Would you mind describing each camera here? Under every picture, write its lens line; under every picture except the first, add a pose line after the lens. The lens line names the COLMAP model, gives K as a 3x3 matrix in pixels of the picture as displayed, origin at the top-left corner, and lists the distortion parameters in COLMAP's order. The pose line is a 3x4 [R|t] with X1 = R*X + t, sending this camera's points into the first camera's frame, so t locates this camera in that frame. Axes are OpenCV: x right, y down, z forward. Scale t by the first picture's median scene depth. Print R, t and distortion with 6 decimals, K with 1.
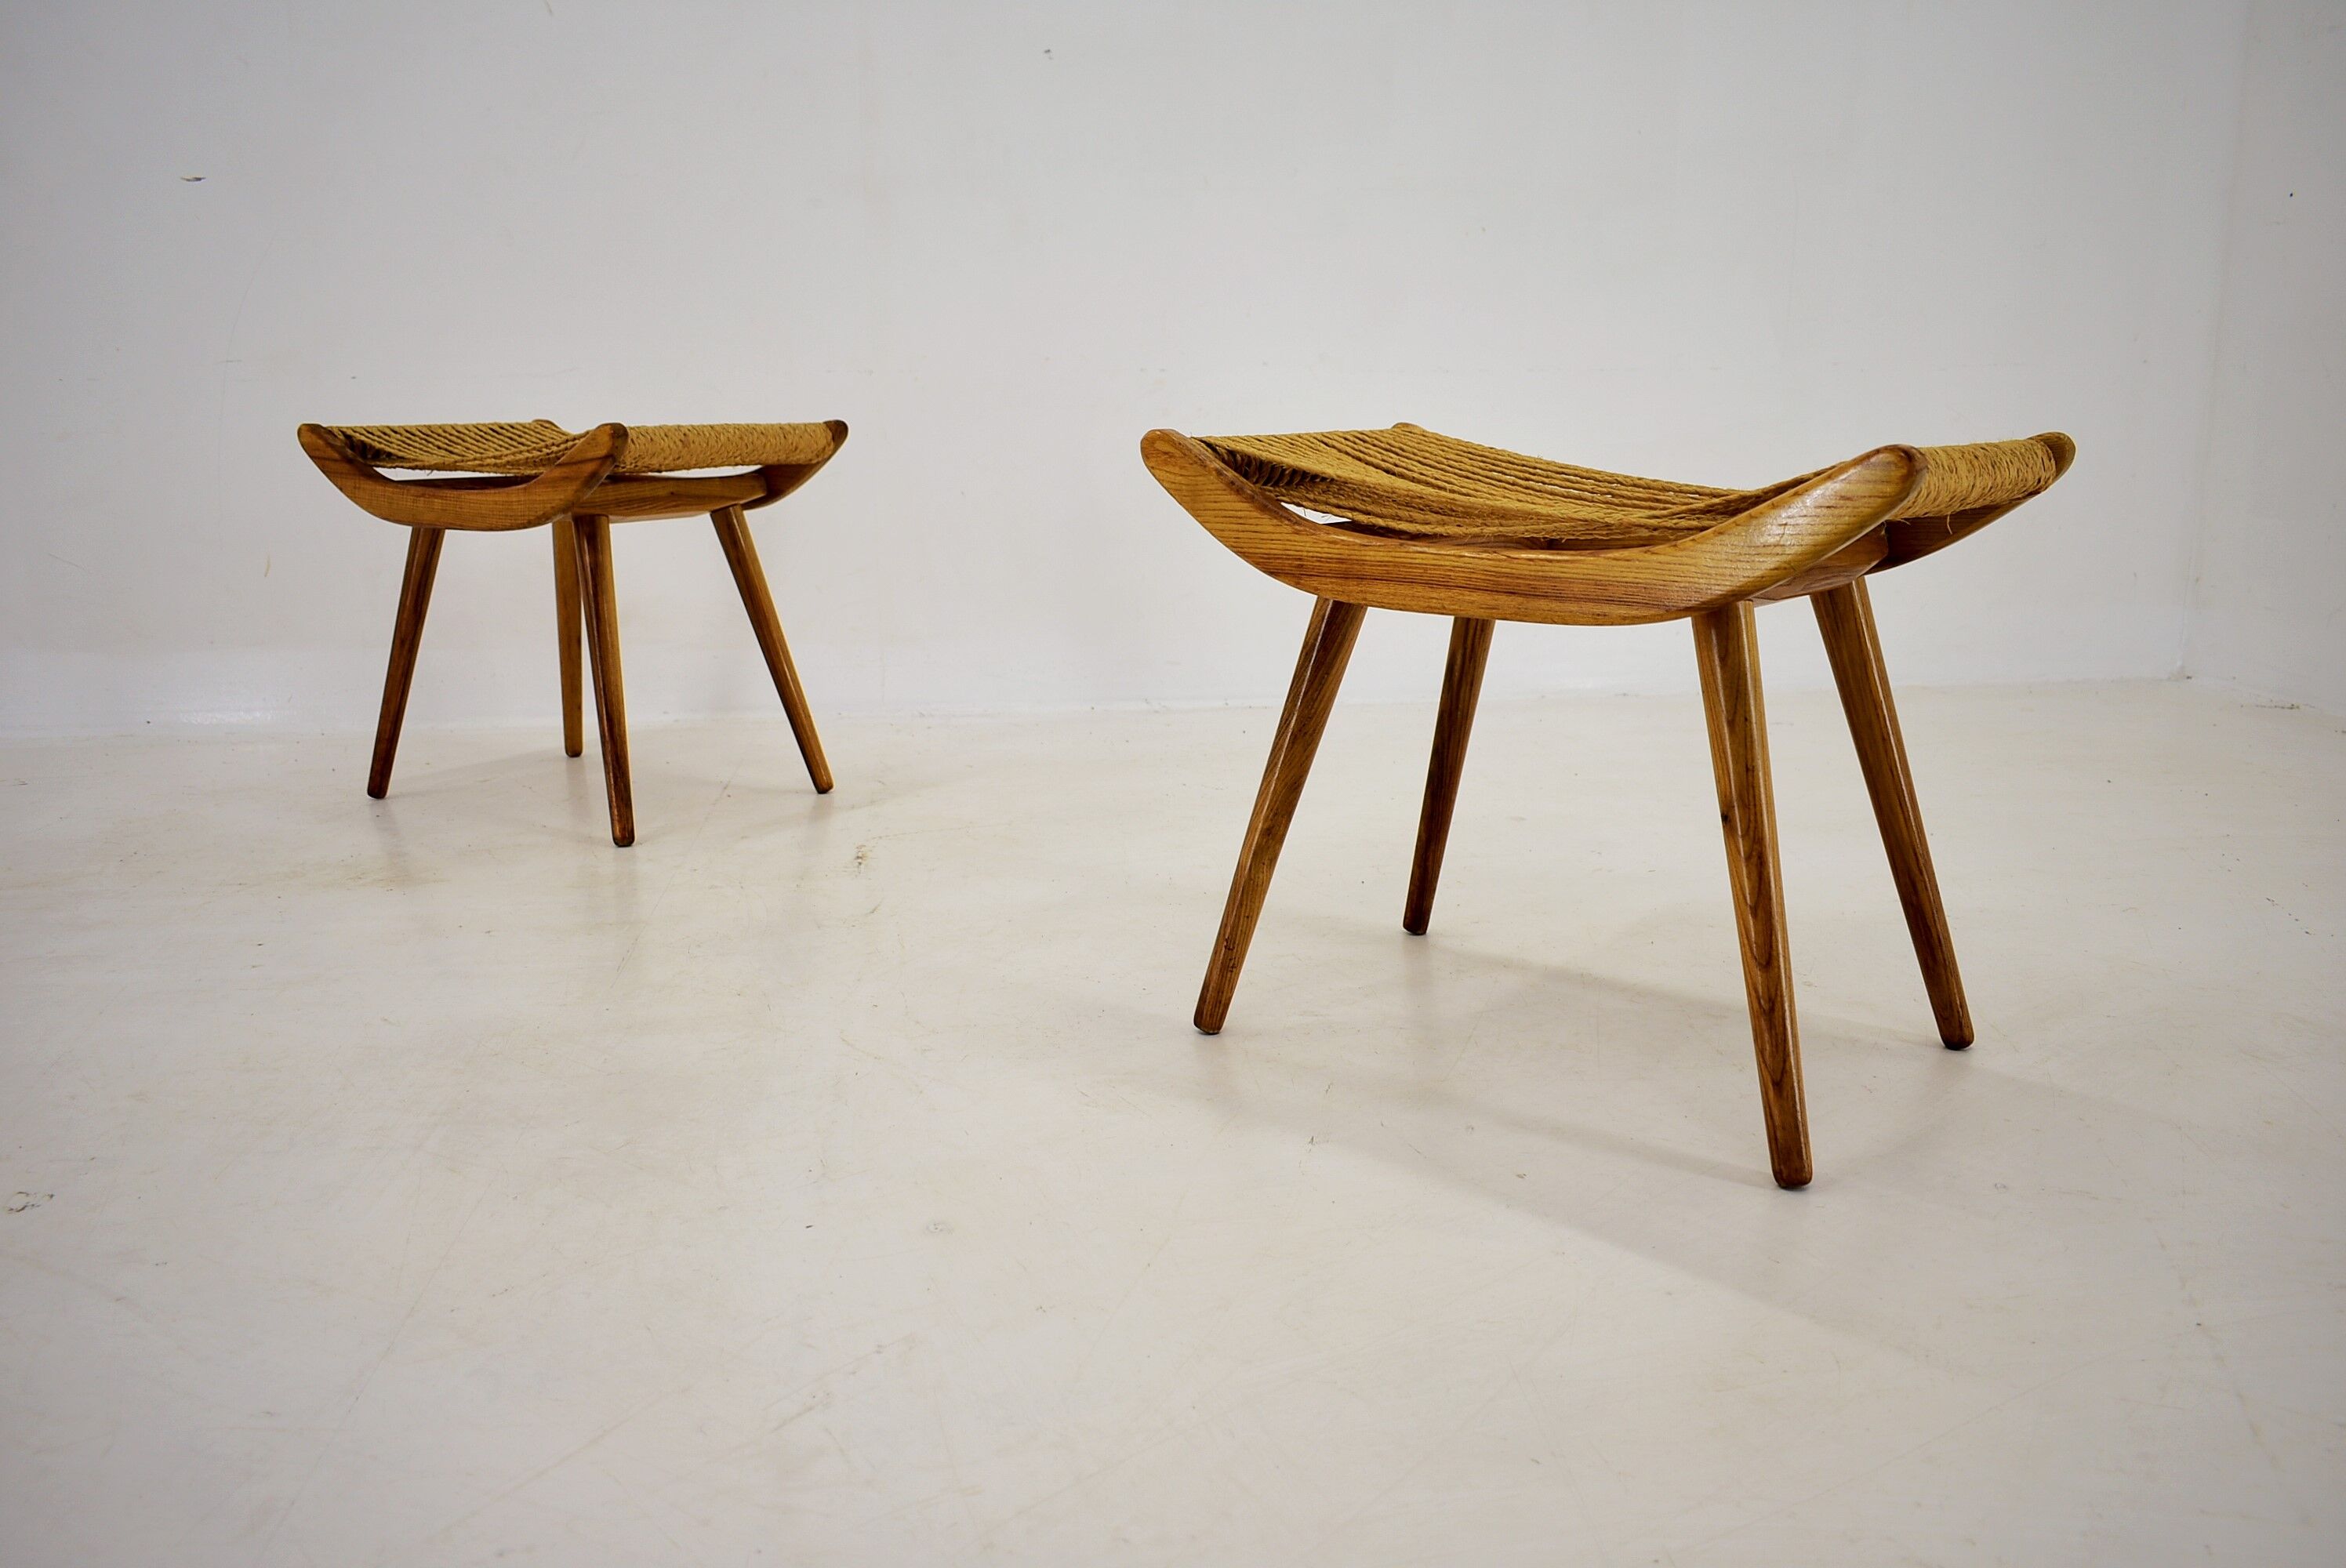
lens RADIAL K [[1851.5, 0, 1173.0], [0, 1851.5, 784.0], [0, 0, 1]] dist [0.000976, 0.003669]
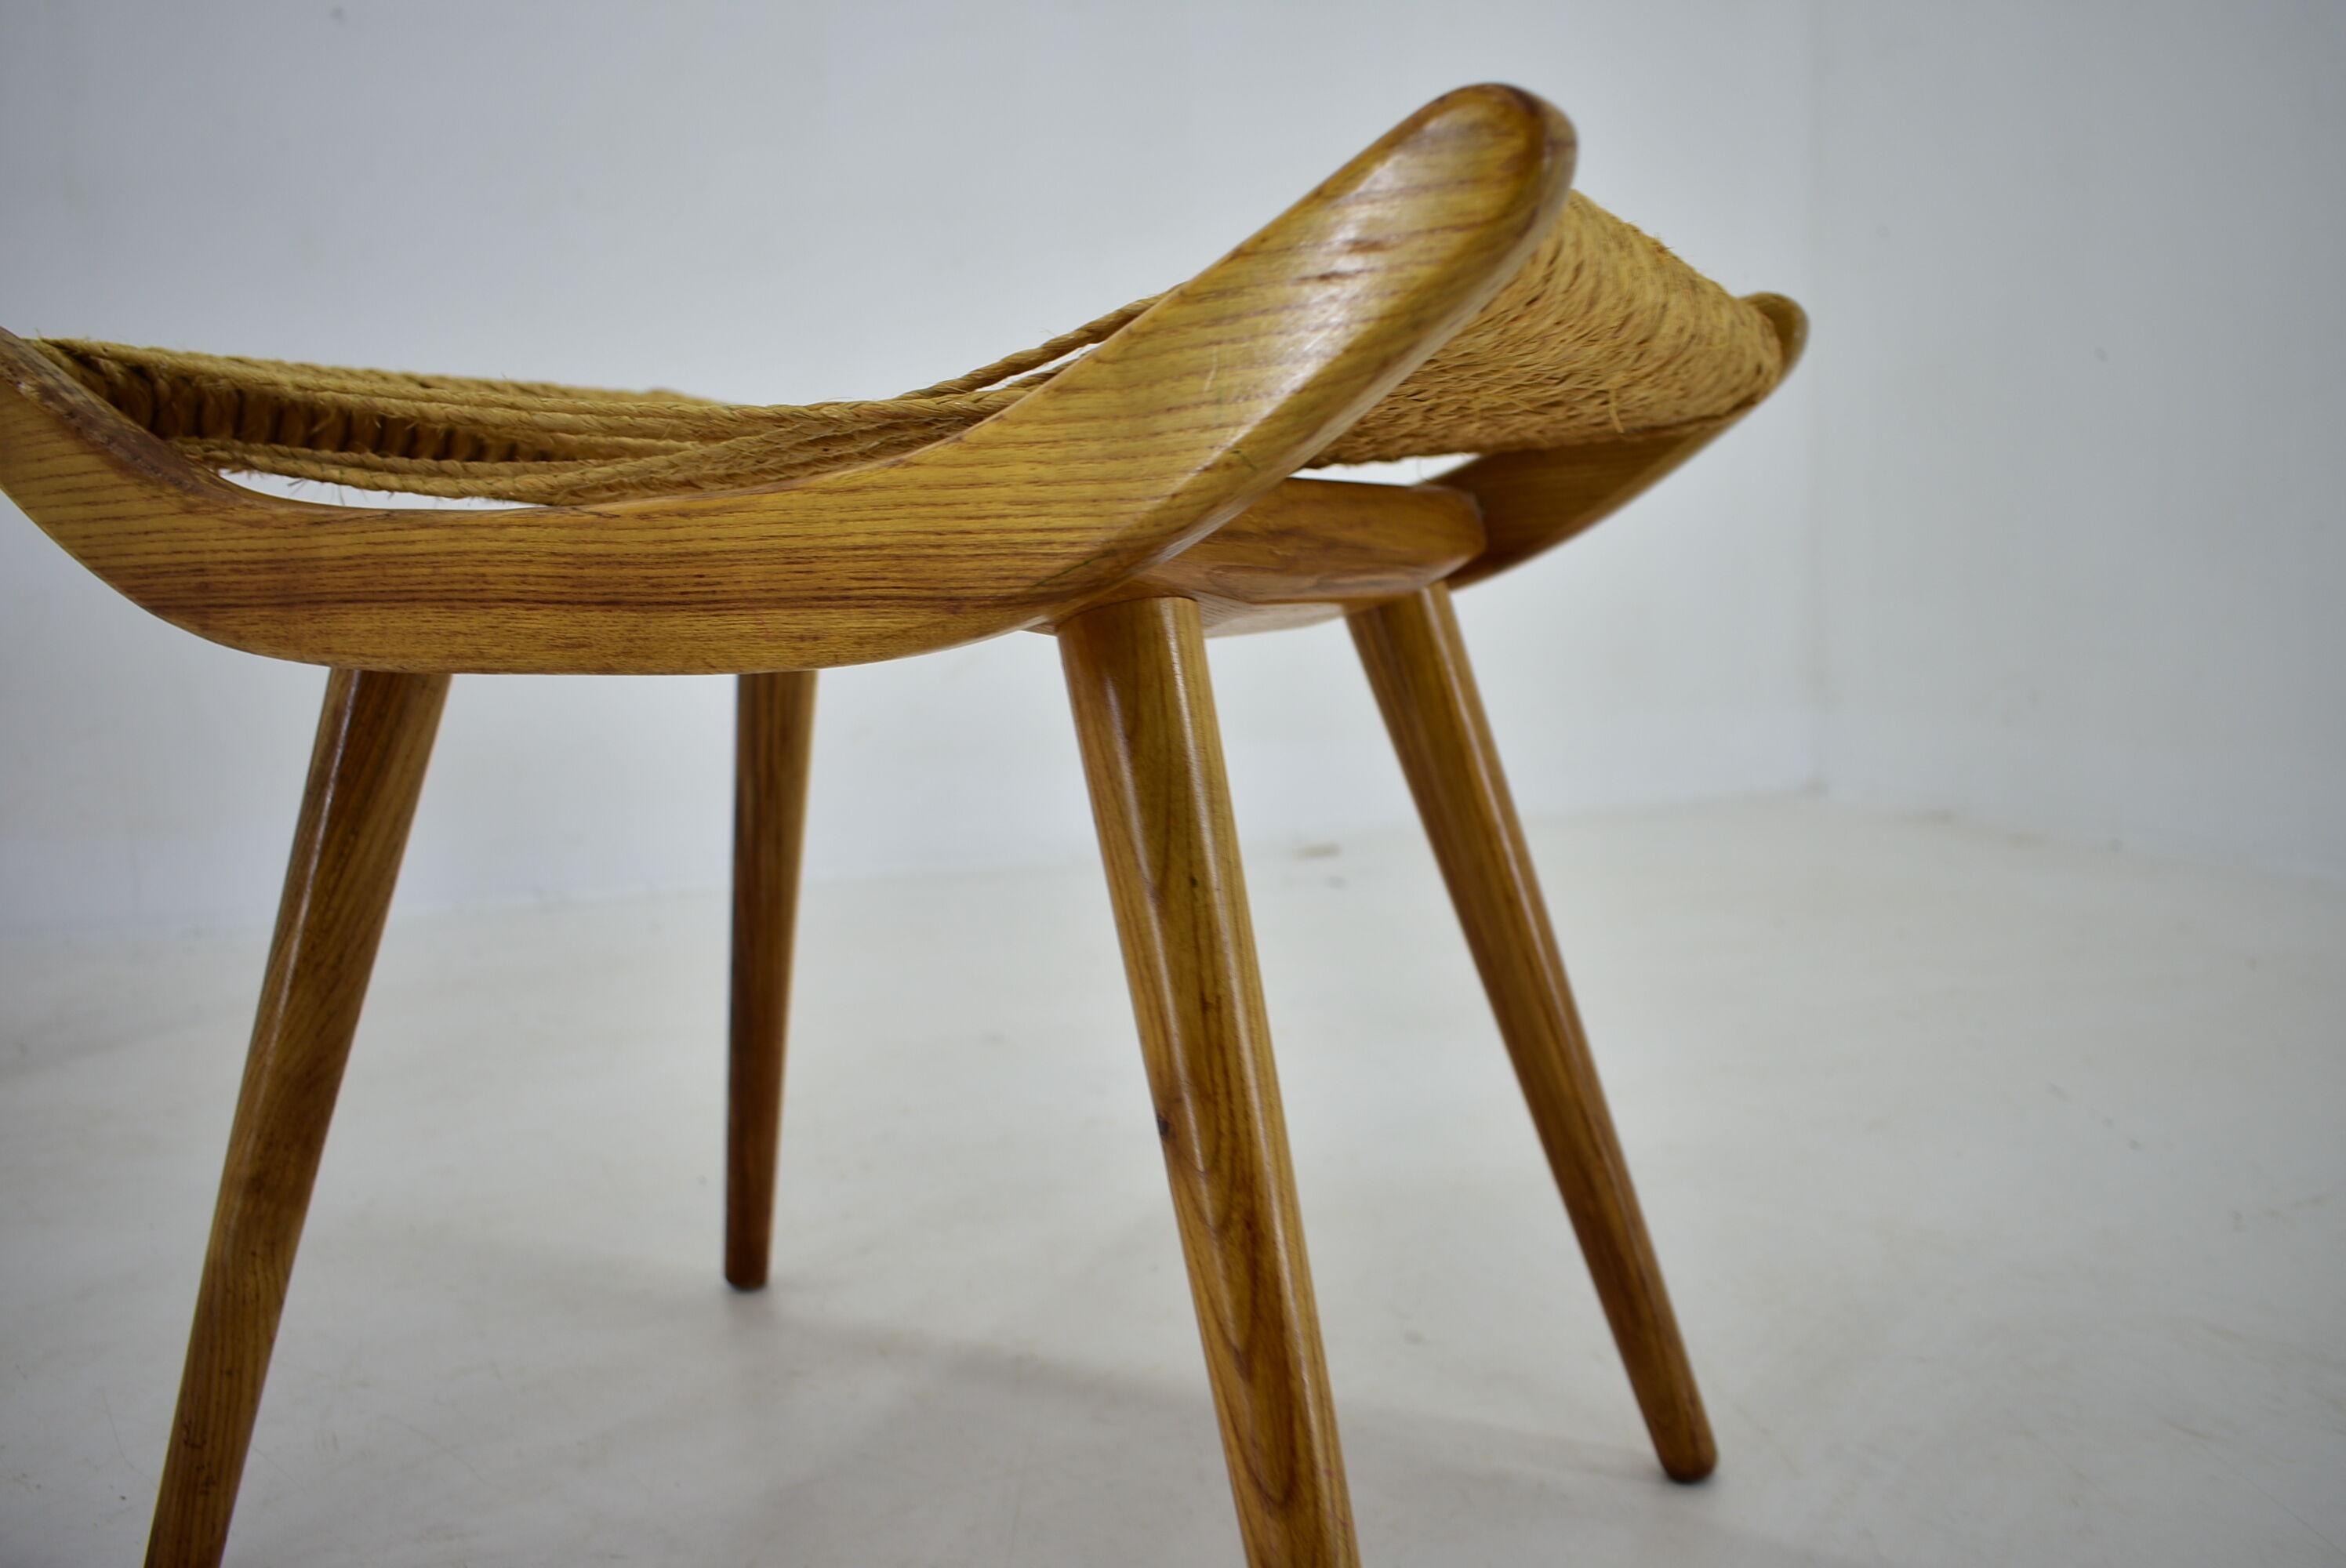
lens RADIAL K [[1851.5, 0, 1173.0], [0, 1851.5, 784.0], [0, 0, 1]] dist [0.000976, 0.003669]
pose [[0.978693, -0.051079, 0.198874, 0.198713], [0.068794, 0.994155, -0.083204, -0.020114], [-0.193462, 0.095113, 0.976487, 0.530719]]
